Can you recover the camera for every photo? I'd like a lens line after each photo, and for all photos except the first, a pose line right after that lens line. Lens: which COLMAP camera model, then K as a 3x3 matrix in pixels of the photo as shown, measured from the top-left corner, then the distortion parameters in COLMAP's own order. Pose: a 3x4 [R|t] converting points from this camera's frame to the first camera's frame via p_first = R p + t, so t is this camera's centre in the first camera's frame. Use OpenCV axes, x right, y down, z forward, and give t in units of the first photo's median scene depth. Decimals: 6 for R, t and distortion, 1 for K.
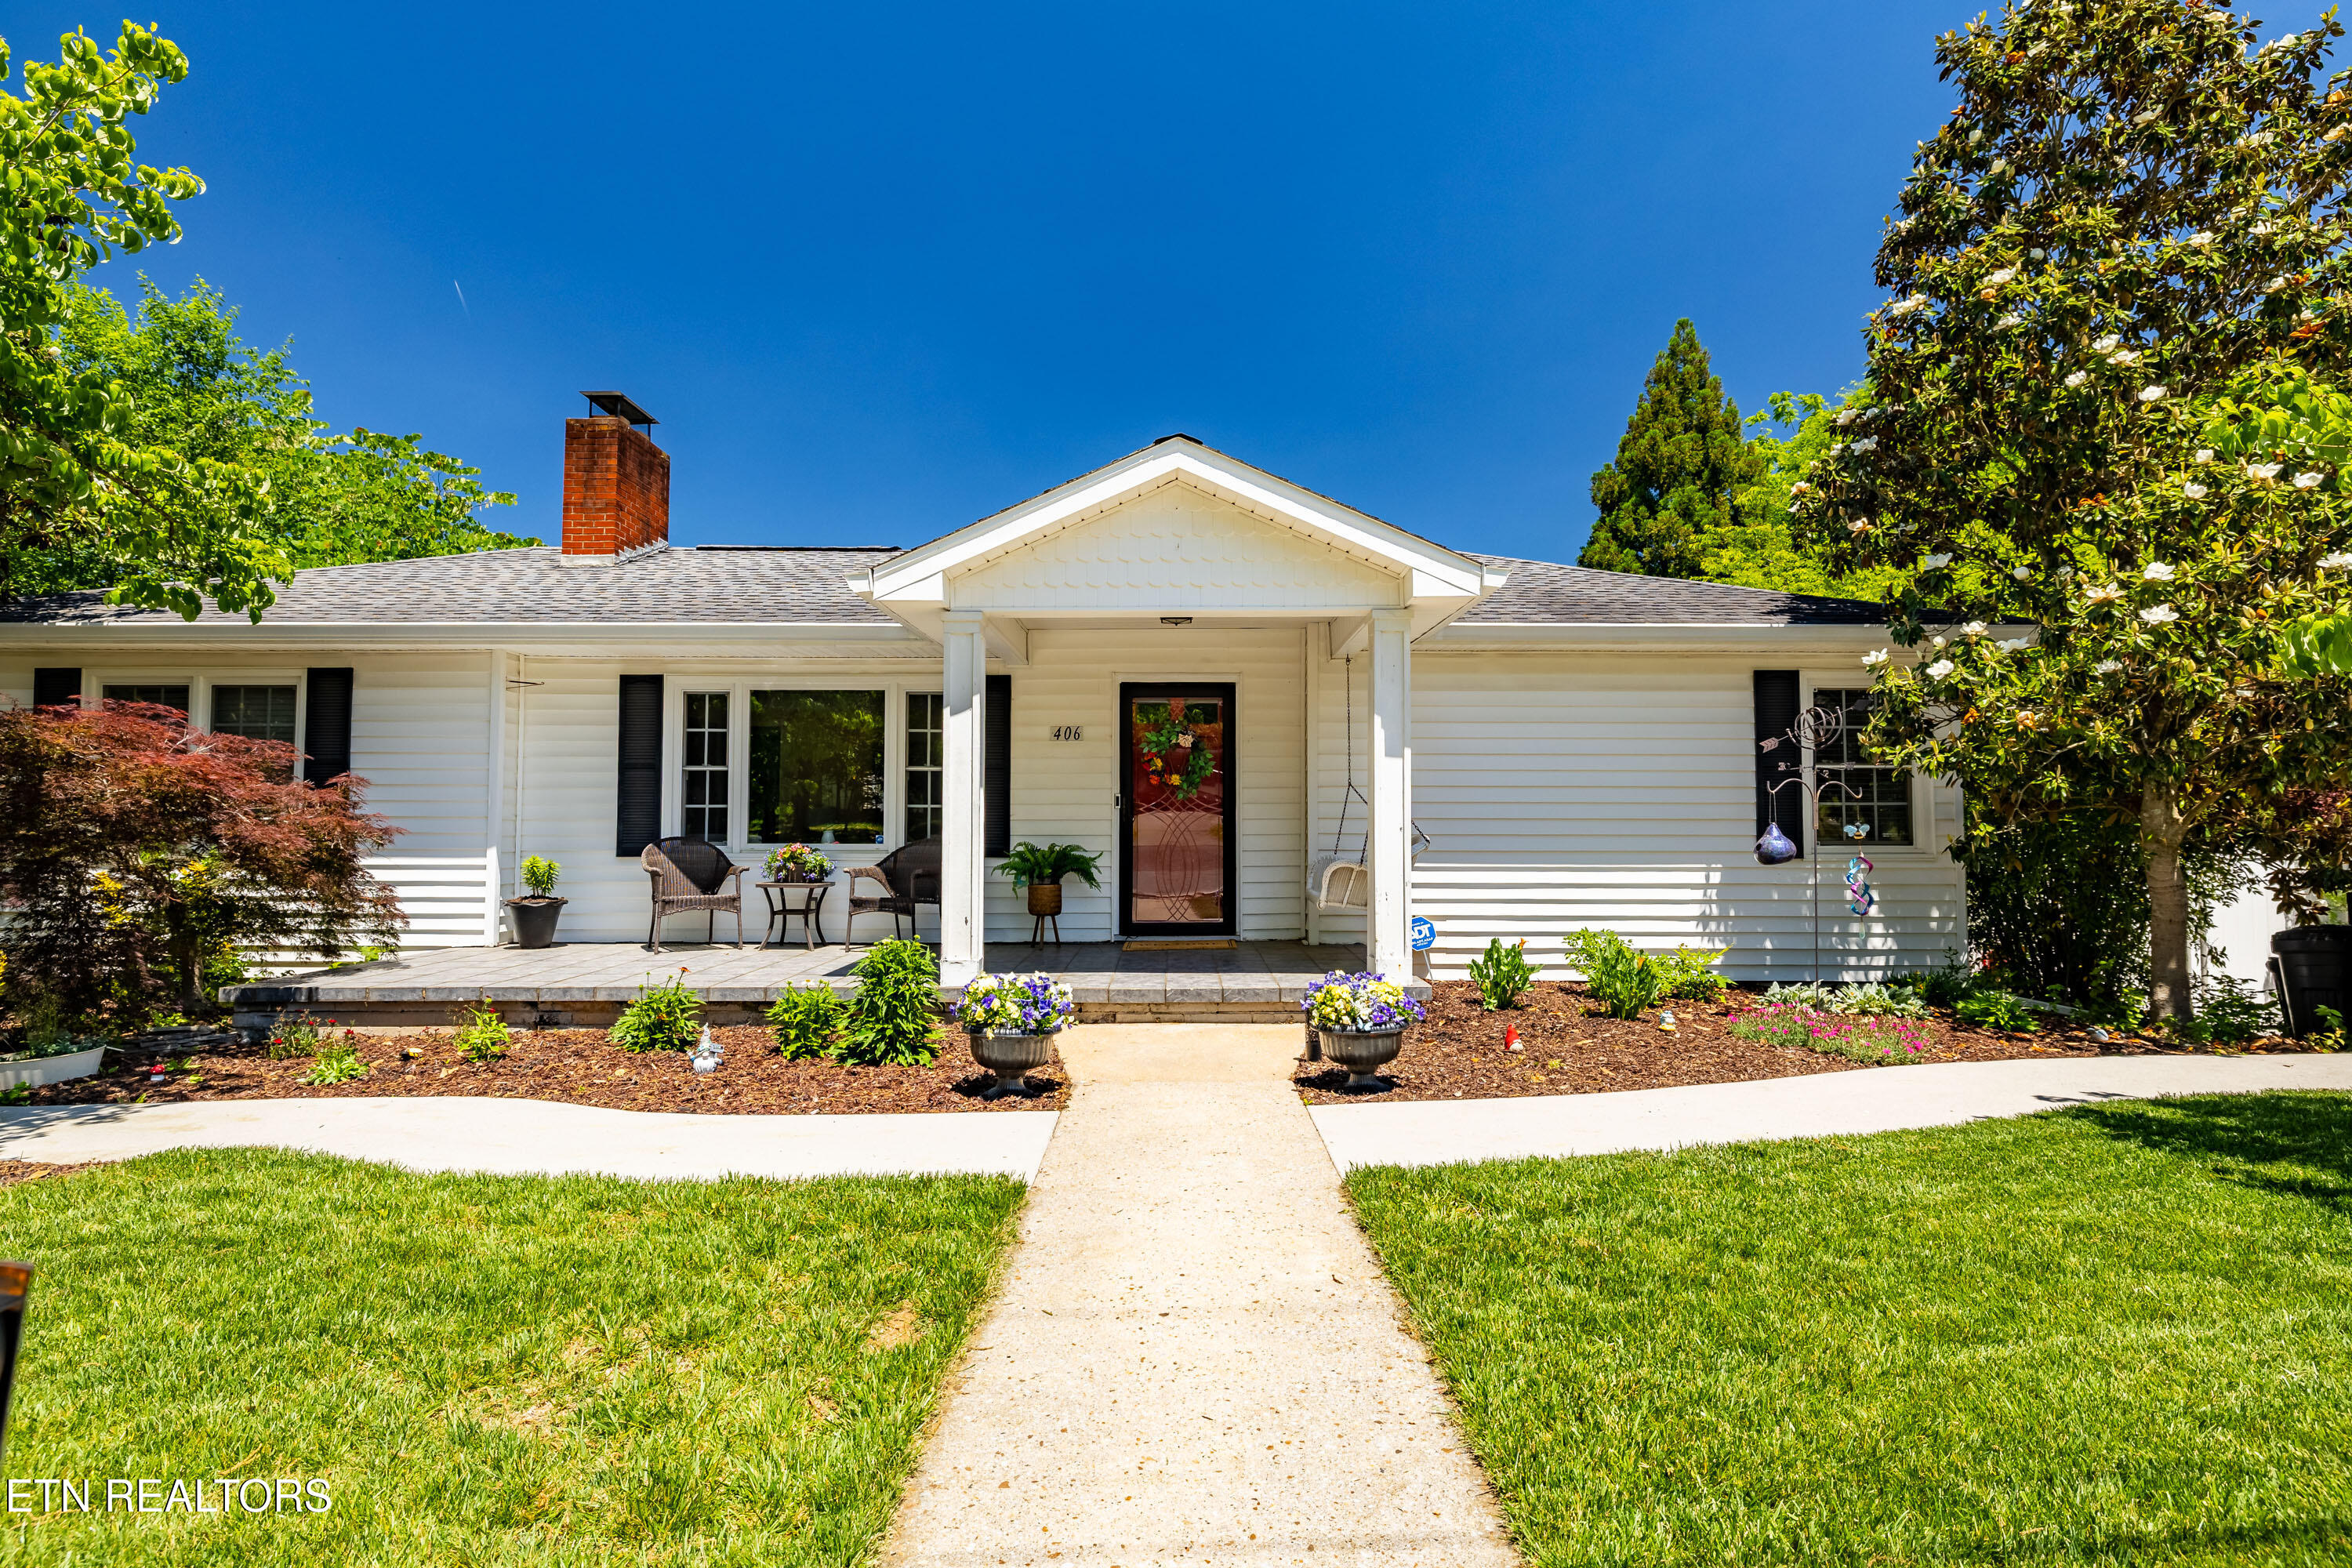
lens RADIAL K [[1102.3, 0, 1183.4], [0, 1102.3, 776.1], [0, 0, 1]] dist [-0.013169, 0.000523]
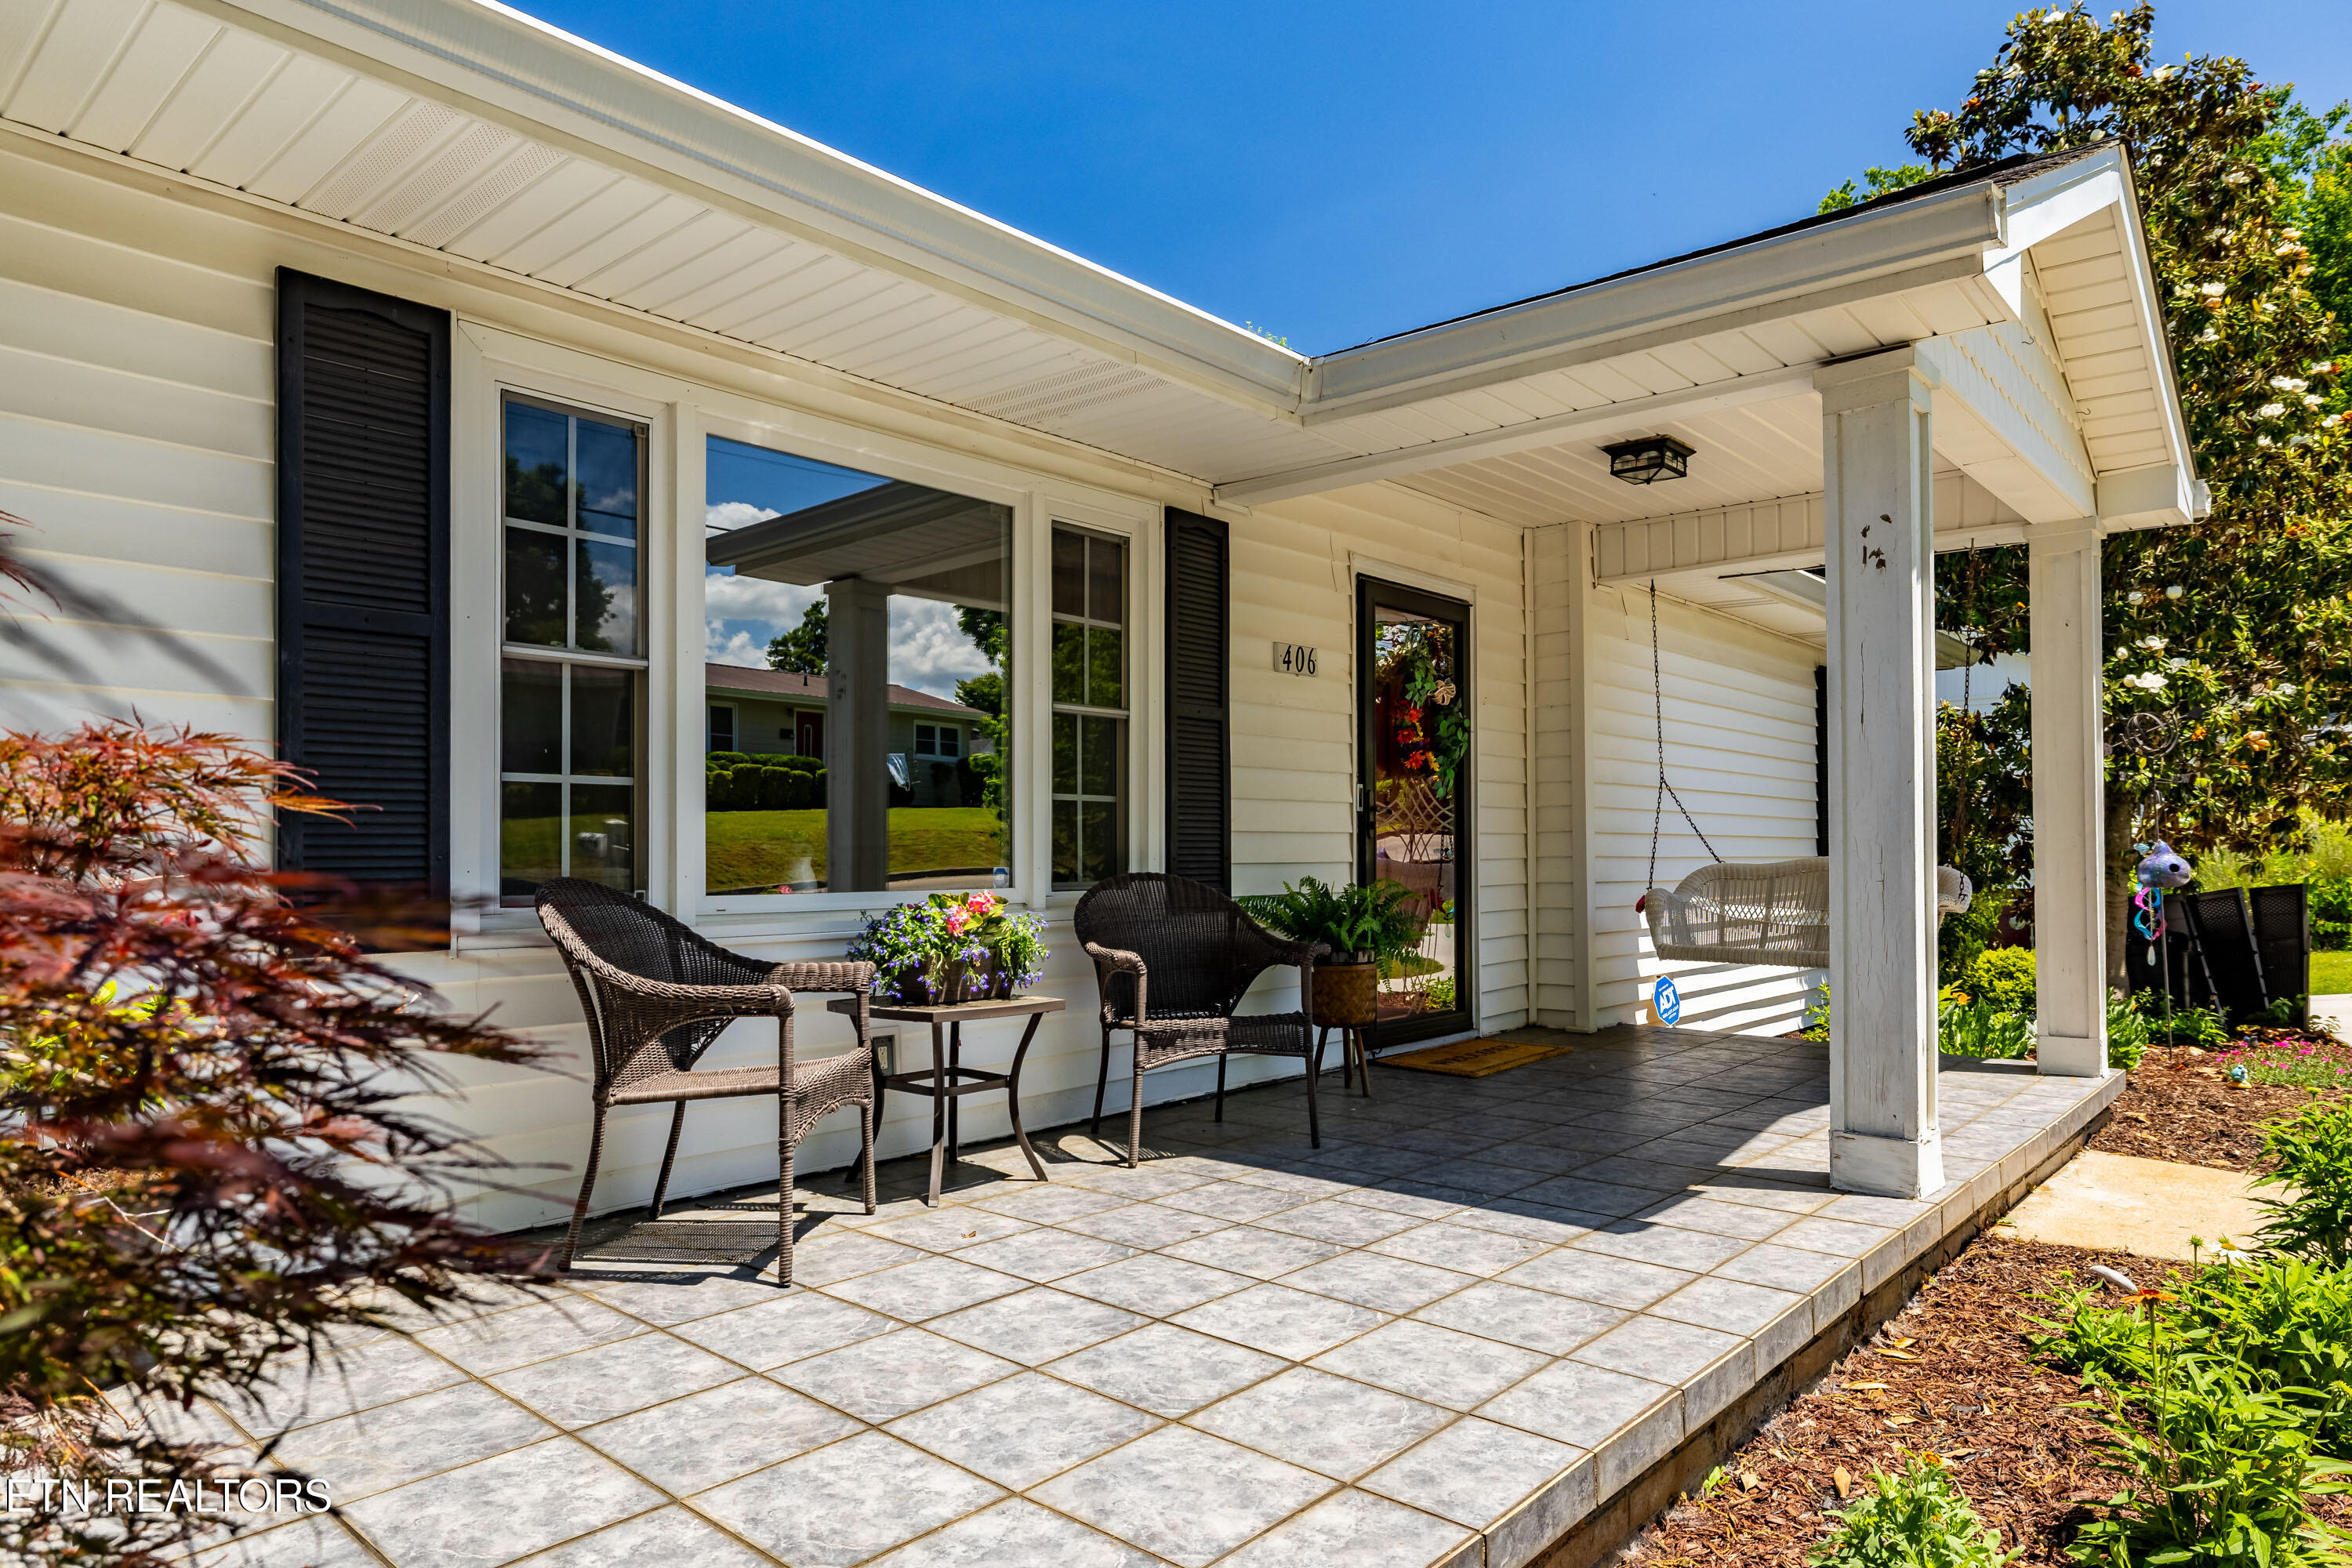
lens RADIAL K [[1382.3, 0, 1168.5], [0, 1382.3, 829.1], [0, 0, 1]] dist [-0.002081, 0.000050]
pose [[0.684450, 0.009729, 0.728995, -0.608506], [-0.028010, 0.999524, 0.012959, 0.032128], [-0.728521, -0.029289, 0.684397, 0.618278]]
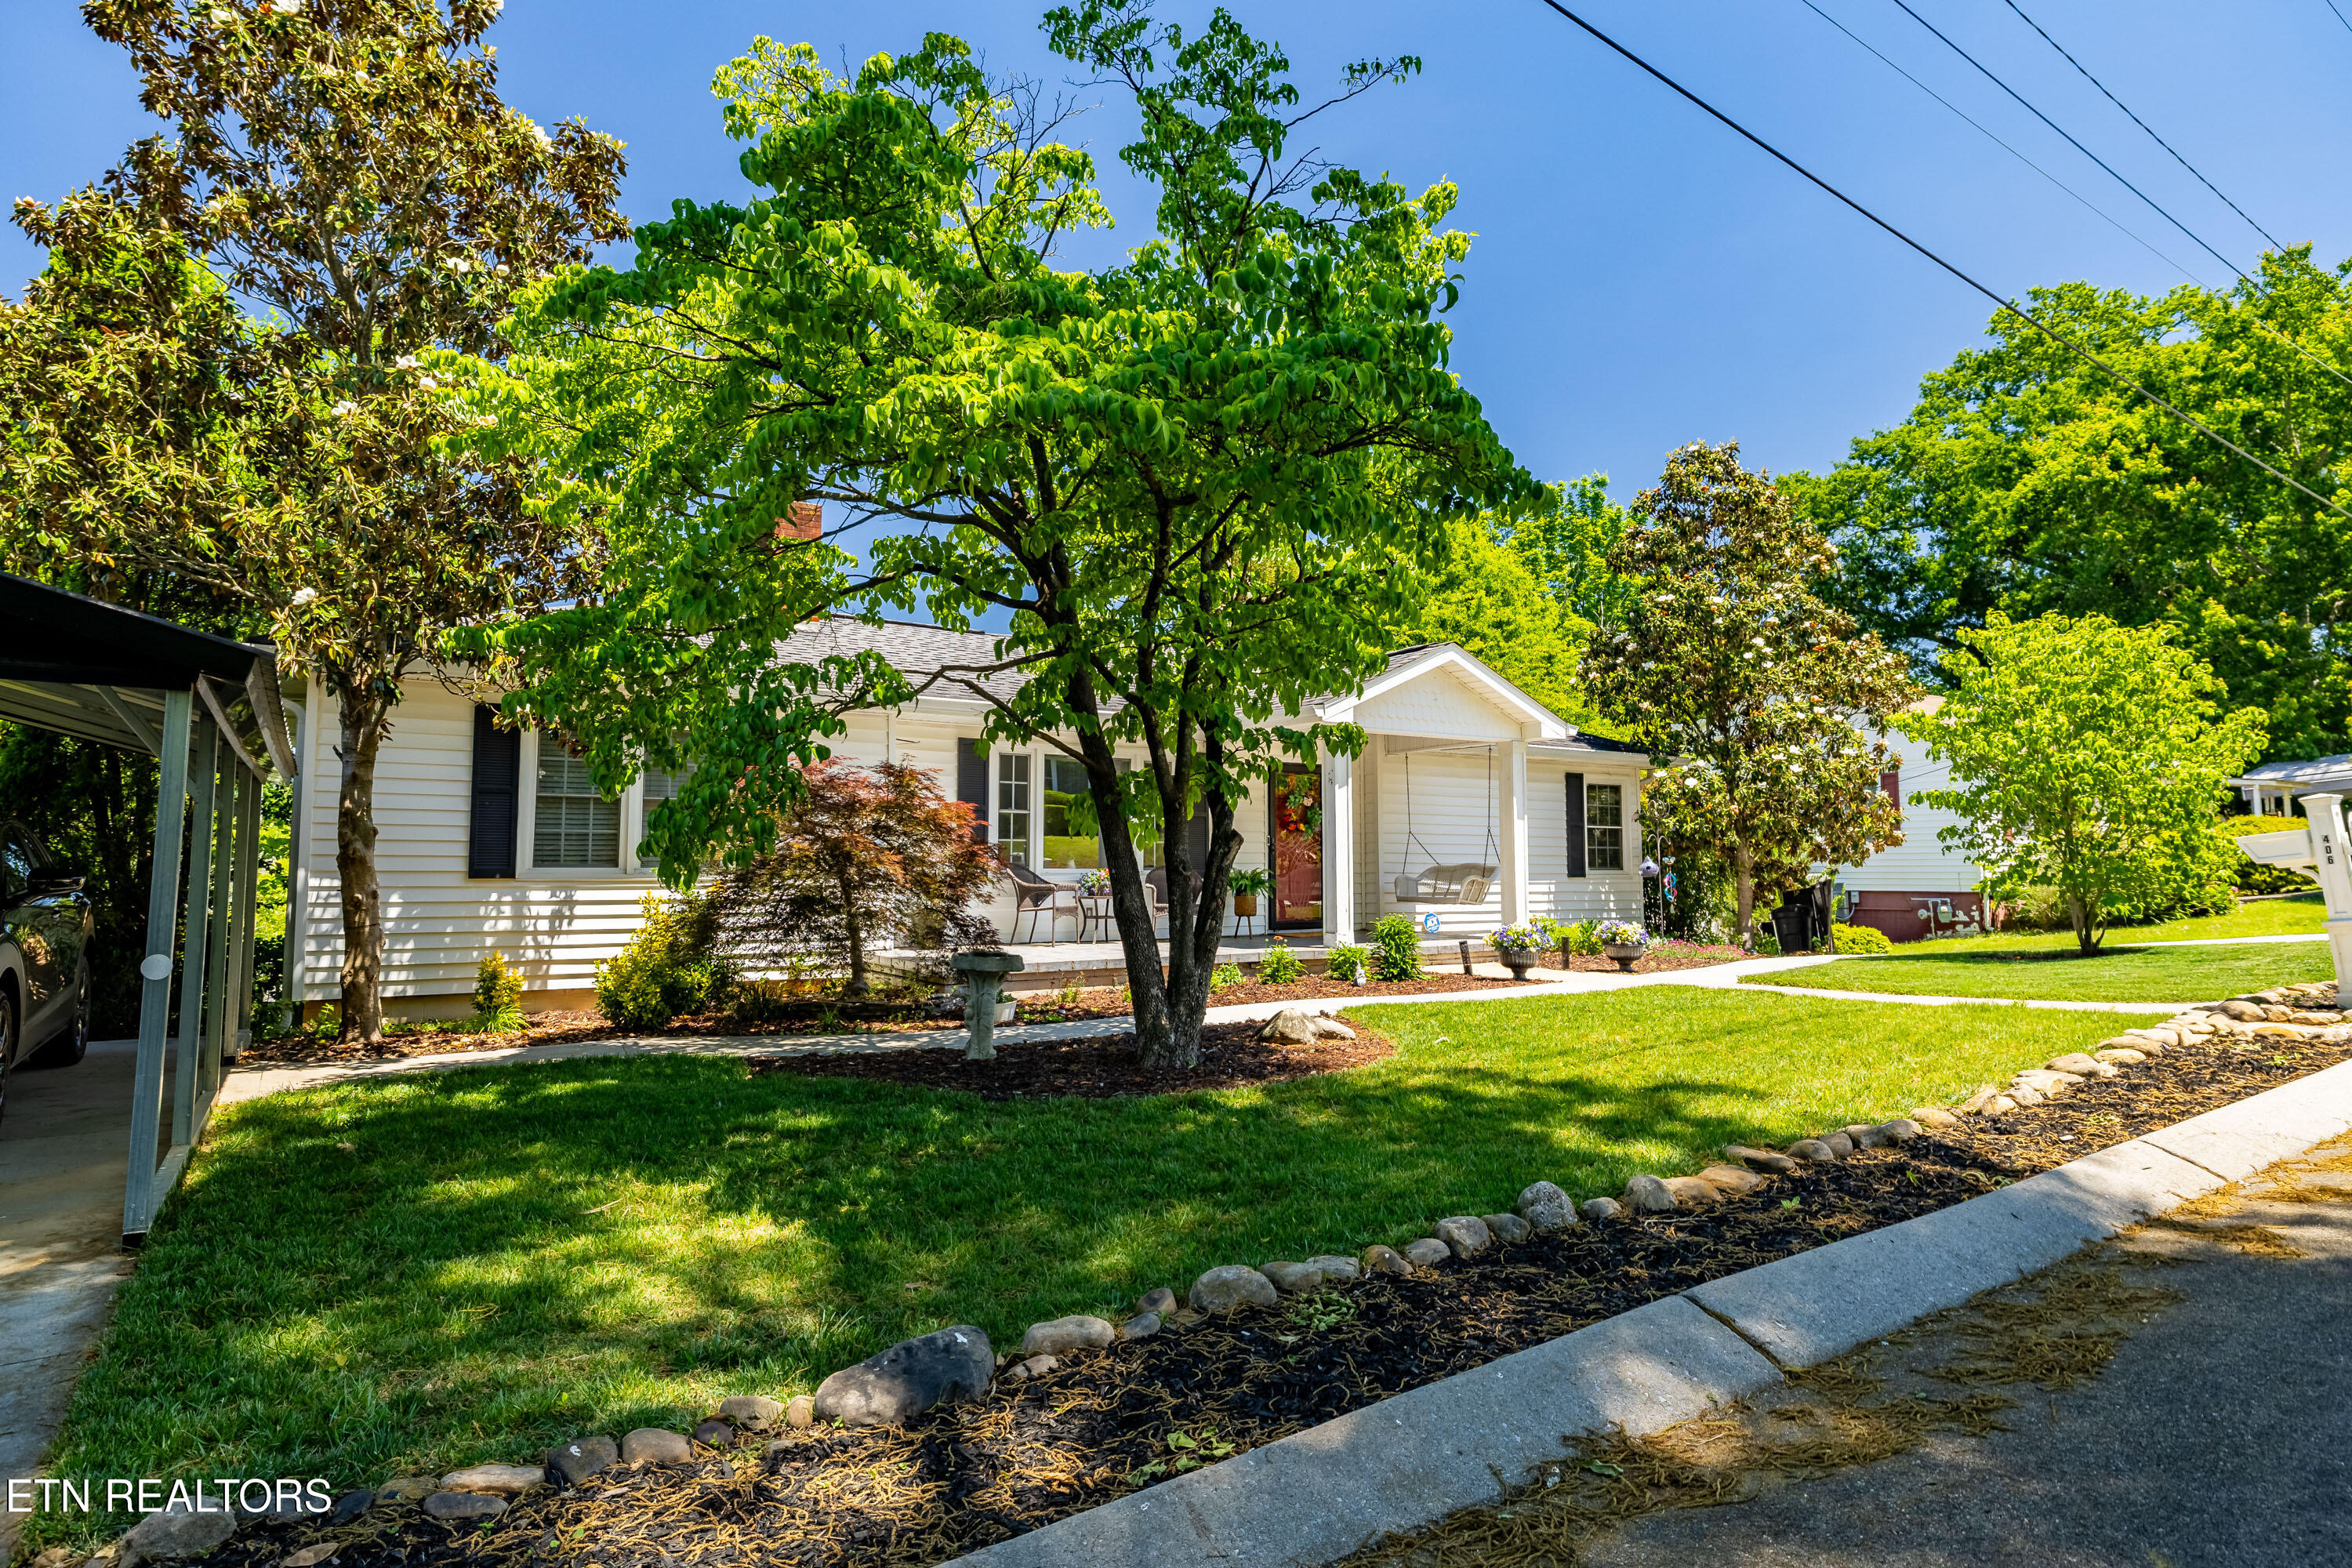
lens RADIAL K [[1189.2, 0, 1171.3], [0, 1189.2, 783.4], [0, 0, 1]] dist [0.001183, 0.000674]
pose [[0.853556, 0.037720, 0.519634, -1.026341], [-0.022948, 0.999130, -0.034833, 0.004515], [-0.520496, 0.017807, 0.853678, -0.320858]]
